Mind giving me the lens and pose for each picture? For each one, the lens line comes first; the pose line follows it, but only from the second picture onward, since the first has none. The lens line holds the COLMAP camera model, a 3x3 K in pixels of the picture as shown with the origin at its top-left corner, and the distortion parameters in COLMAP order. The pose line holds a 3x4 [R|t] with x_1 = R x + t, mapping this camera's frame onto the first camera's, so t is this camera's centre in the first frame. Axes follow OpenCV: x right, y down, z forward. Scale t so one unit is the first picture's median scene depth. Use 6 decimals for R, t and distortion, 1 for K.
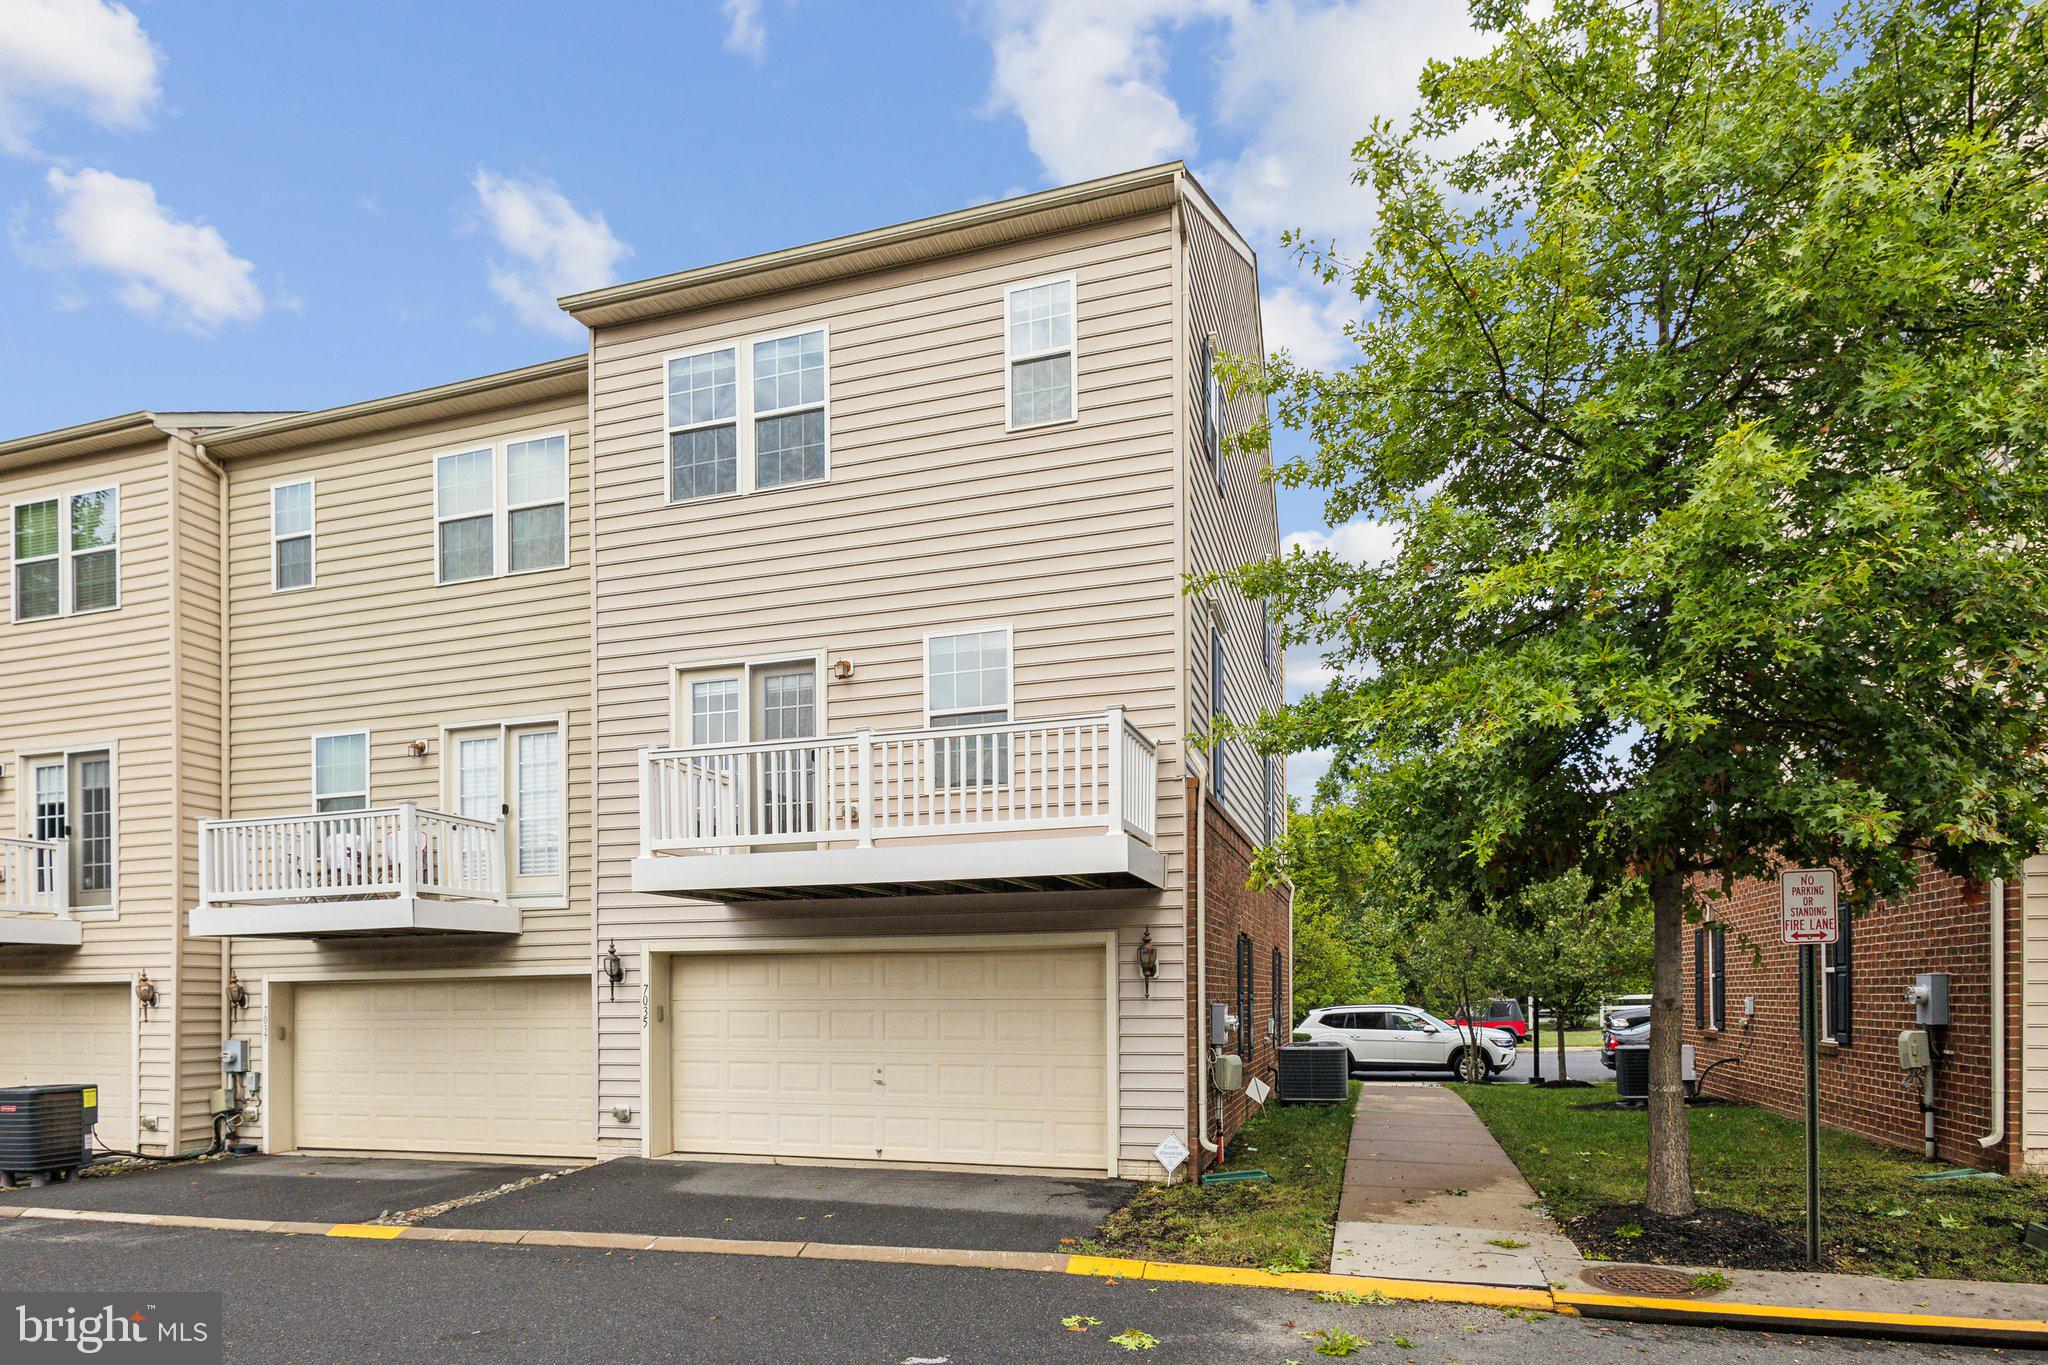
lens RADIAL K [[950.3, 0, 1024.0], [0, 950.3, 682.5], [0, 0, 1]] dist [0.004086, 0.000308]
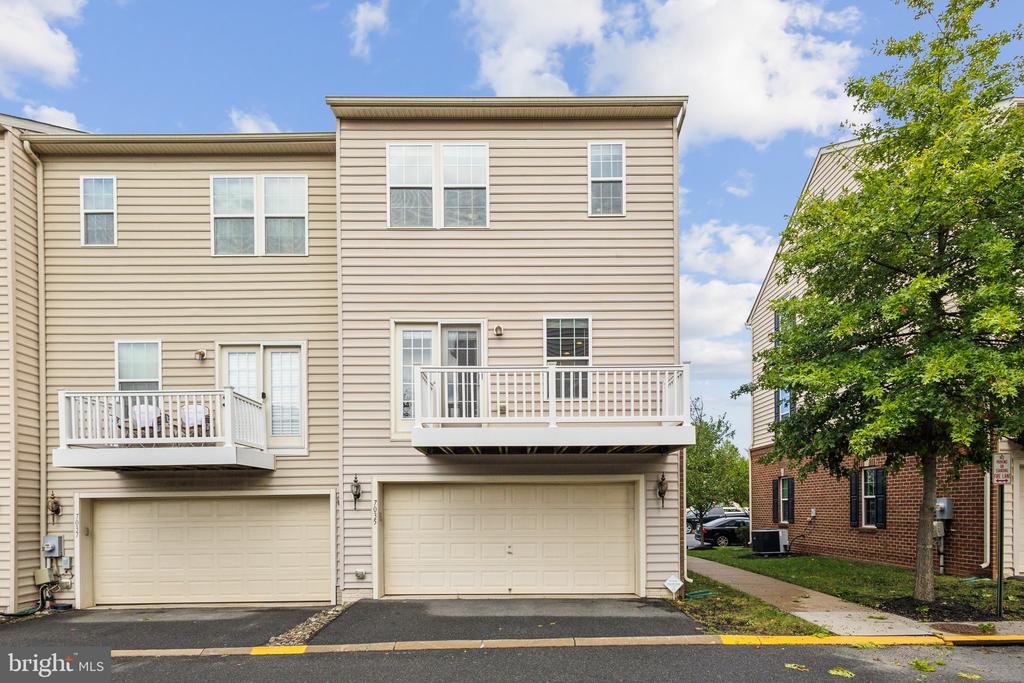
lens RADIAL K [[481.0, 0, 512.2], [0, 481.0, 358.0], [0, 0, 1]] dist [0.006040, -0.000802]
pose [[0.963844, 0.079965, 0.254185, -0.377382], [-0.082961, 0.996552, 0.001071, 0.033754], [-0.253223, -0.022120, 0.967155, 0.082958]]
